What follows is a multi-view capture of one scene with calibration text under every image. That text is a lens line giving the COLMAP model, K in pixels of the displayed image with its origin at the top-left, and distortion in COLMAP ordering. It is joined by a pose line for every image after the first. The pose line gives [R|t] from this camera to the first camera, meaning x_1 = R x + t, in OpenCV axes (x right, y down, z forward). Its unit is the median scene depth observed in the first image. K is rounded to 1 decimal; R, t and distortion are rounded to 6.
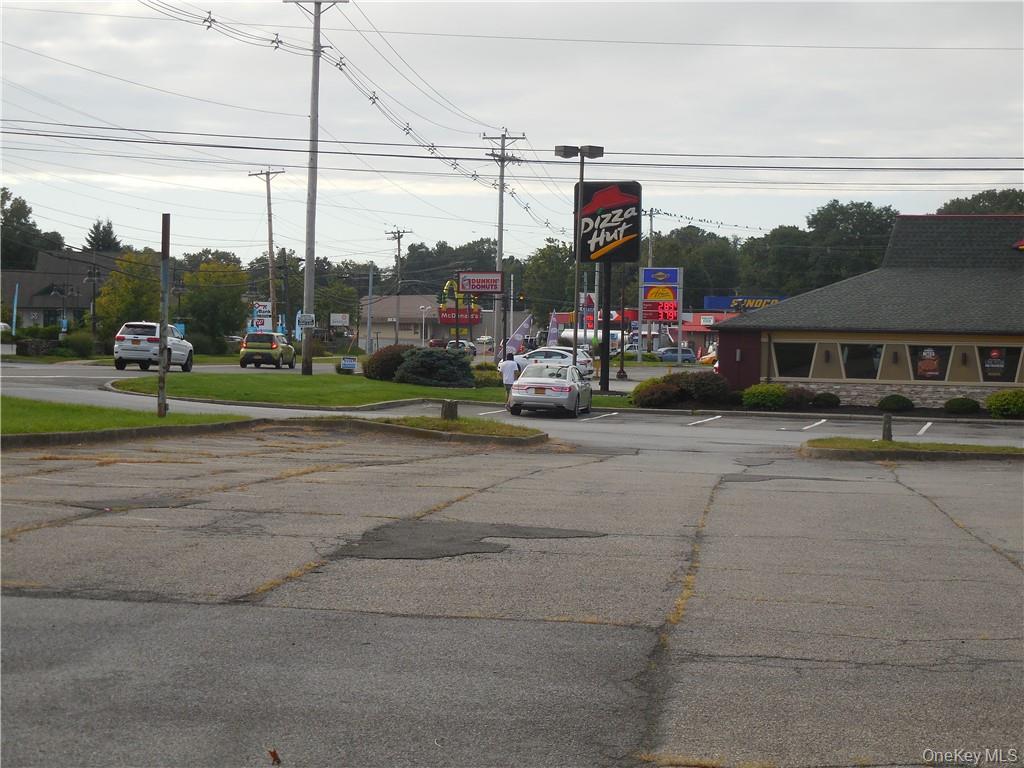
lens RADIAL K [[2129.1, 0, 510.5], [0, 2129.1, 382.6], [0, 0, 1]] dist [-0.009240, 0.000000]
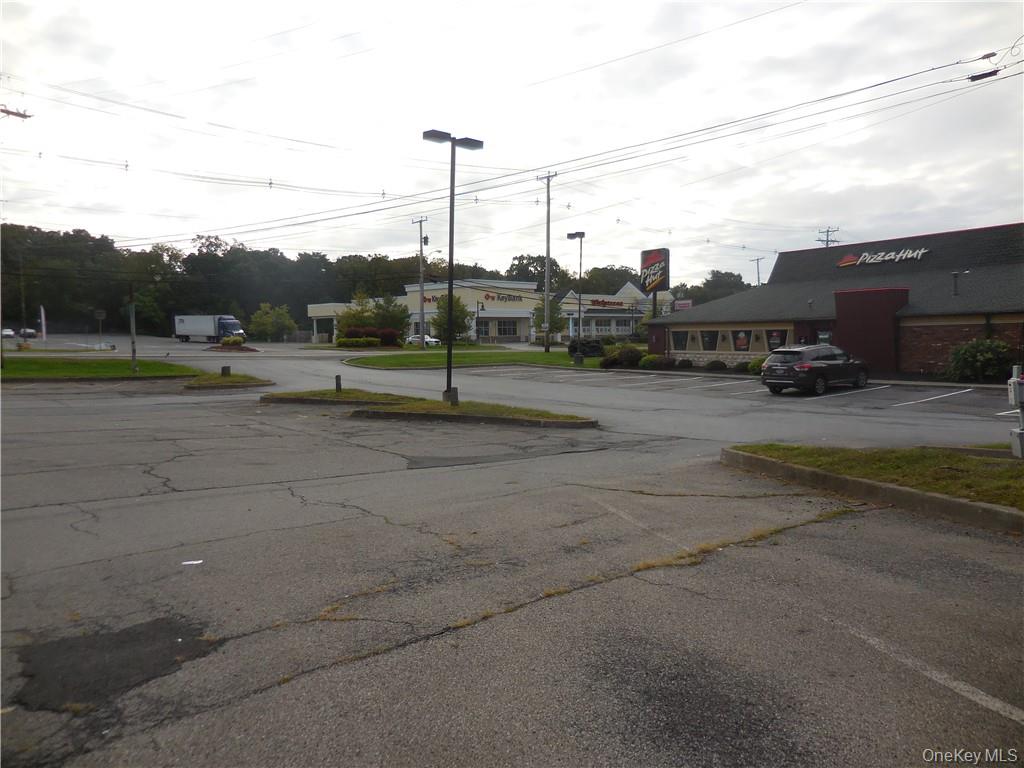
lens RADIAL K [[782.5, 0, 509.1], [0, 782.5, 388.4], [0, 0, 1]] dist [-0.009060, 0.021803]
pose [[0.782353, 0.015408, -0.622645, 0.430175], [0.012716, 0.999090, 0.040702, 0.000812], [0.622706, -0.039761, 0.781445, 0.404048]]
